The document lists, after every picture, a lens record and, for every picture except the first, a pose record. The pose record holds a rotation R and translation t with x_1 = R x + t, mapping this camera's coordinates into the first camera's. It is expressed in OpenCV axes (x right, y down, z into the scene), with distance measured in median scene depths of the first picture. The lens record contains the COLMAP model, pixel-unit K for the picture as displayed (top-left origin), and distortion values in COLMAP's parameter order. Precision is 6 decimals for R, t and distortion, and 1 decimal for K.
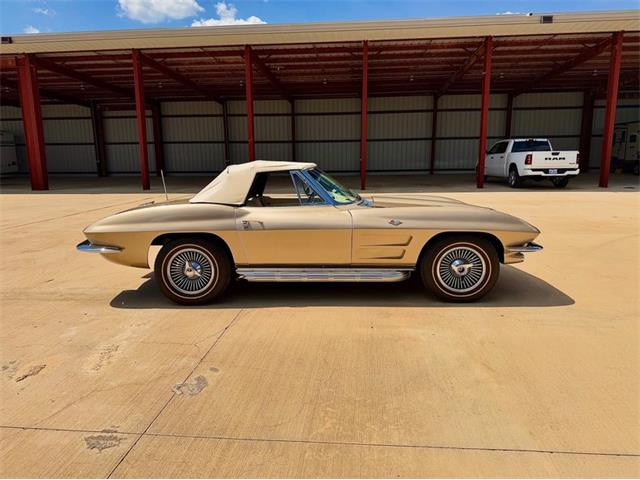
lens RADIAL K [[448.9, 0, 313.3], [0, 448.9, 241.3], [0, 0, 1]] dist [0.051019, -0.062375]
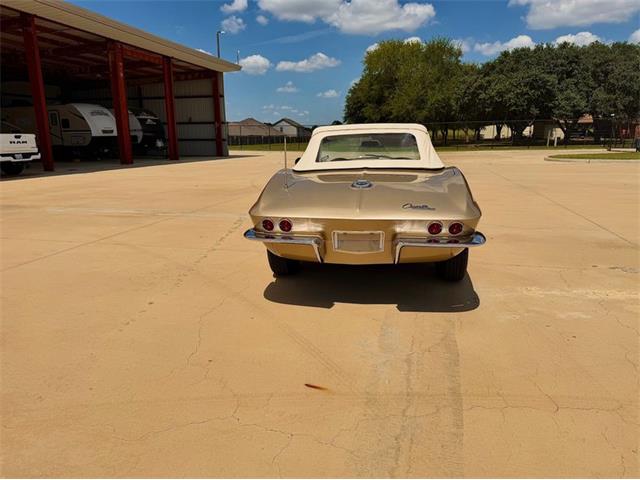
lens RADIAL K [[448.9, 0, 319.6], [0, 448.9, 242.5], [0, 0, 1]] dist [0.051019, -0.062375]
pose [[0.131157, -0.211045, 0.968637, -0.313373], [0.190517, 0.964231, 0.184289, -0.040488], [-0.972883, 0.160371, 0.166673, 0.291317]]
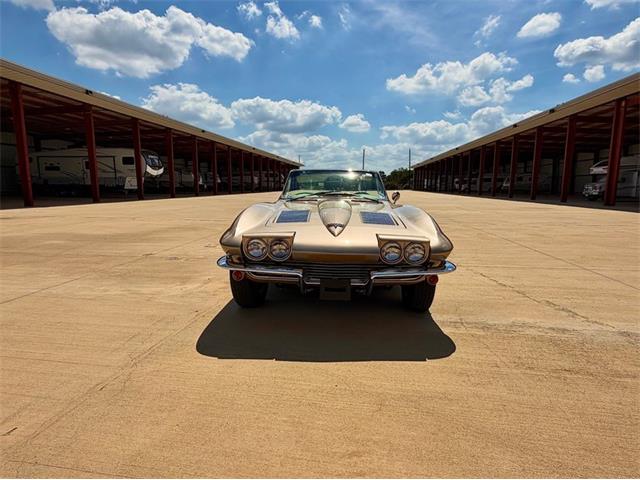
lens RADIAL K [[371.1, 0, 321.0], [0, 371.1, 240.5], [0, 0, 1]] dist [-0.001712, 0.002792]
pose [[-0.010473, 0.157743, -0.987425, 0.285045], [-0.189736, 0.969226, 0.156848, -0.040316], [0.981779, 0.188993, 0.019779, 0.290654]]
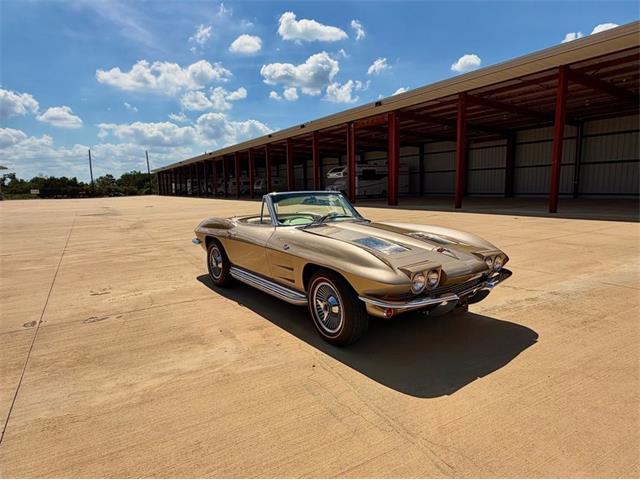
lens RADIAL K [[374.0, 0, 315.4], [0, 374.0, 239.3], [0, 0, 1]] dist [0.000559, 0.002504]
pose [[0.609958, 0.109446, -0.784839, 0.227787], [-0.130866, 0.990730, 0.036452, -0.025298], [0.781553, 0.080475, 0.618626, 0.126586]]
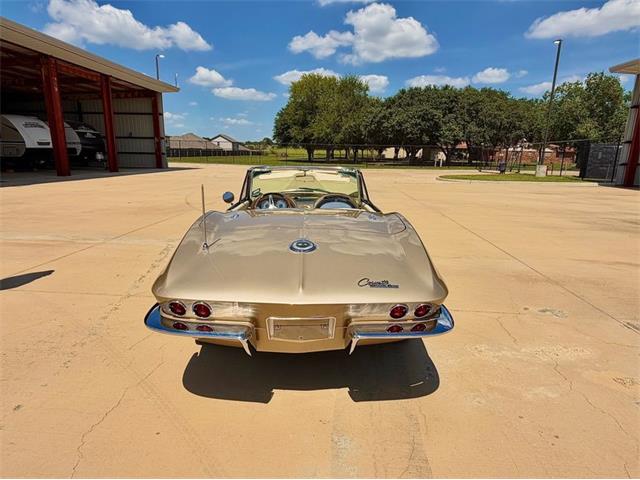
lens RADIAL K [[374.0, 0, 319.9], [0, 374.0, 243.5], [0, 0, 1]] dist [0.000559, 0.002504]
pose [[-0.042699, -0.220072, 0.974549, -0.241893], [0.164336, 0.960605, 0.224124, -0.054847], [-0.985480, 0.169723, -0.004851, 0.296656]]
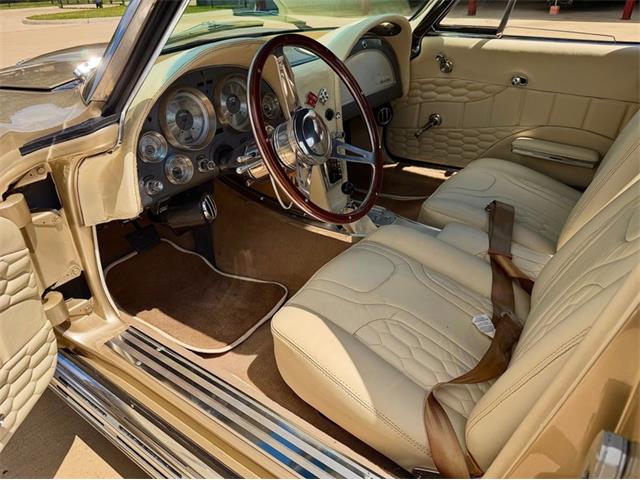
lens RADIAL K [[448.9, 0, 322.6], [0, 448.9, 238.4], [0, 0, 1]] dist [0.051019, -0.062375]
pose [[-0.827048, -0.249198, 0.503876, -0.029721], [0.132481, 0.784711, 0.605539, -0.048208], [-0.546296, 0.567564, -0.615980, 0.358679]]
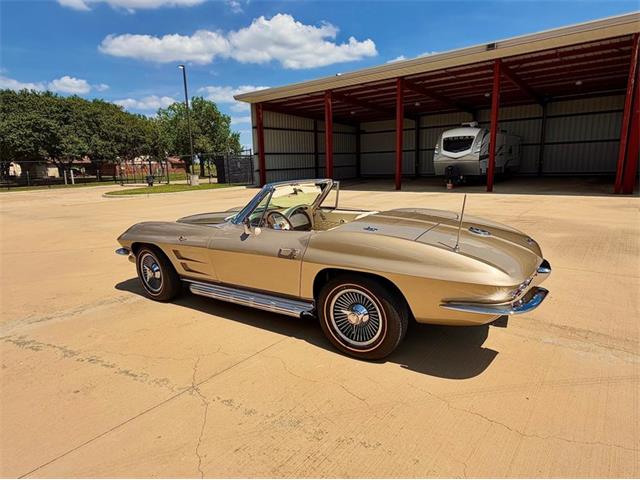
lens RADIAL K [[374.0, 0, 319.3], [0, 374.0, 245.5], [0, 0, 1]] dist [0.000559, 0.002504]
pose [[-0.842584, -0.076269, 0.533138, -0.142808], [0.137210, 0.926857, 0.349442, -0.092702], [-0.520794, 0.367586, -0.770490, 0.484502]]
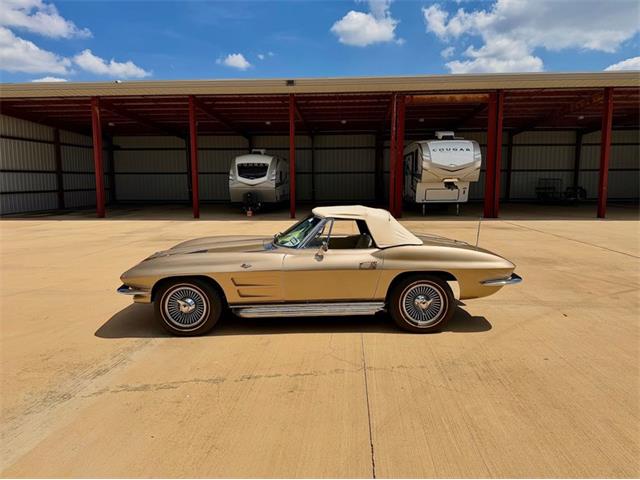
lens RADIAL K [[448.9, 0, 315.4], [0, 448.9, 246.8], [0, 0, 1]] dist [0.051019, -0.062375]
pose [[-0.999011, 0.023614, -0.037671, 0.012564], [0.010478, 0.948474, 0.316680, -0.131081], [0.043208, 0.315973, -0.947784, 0.622763]]
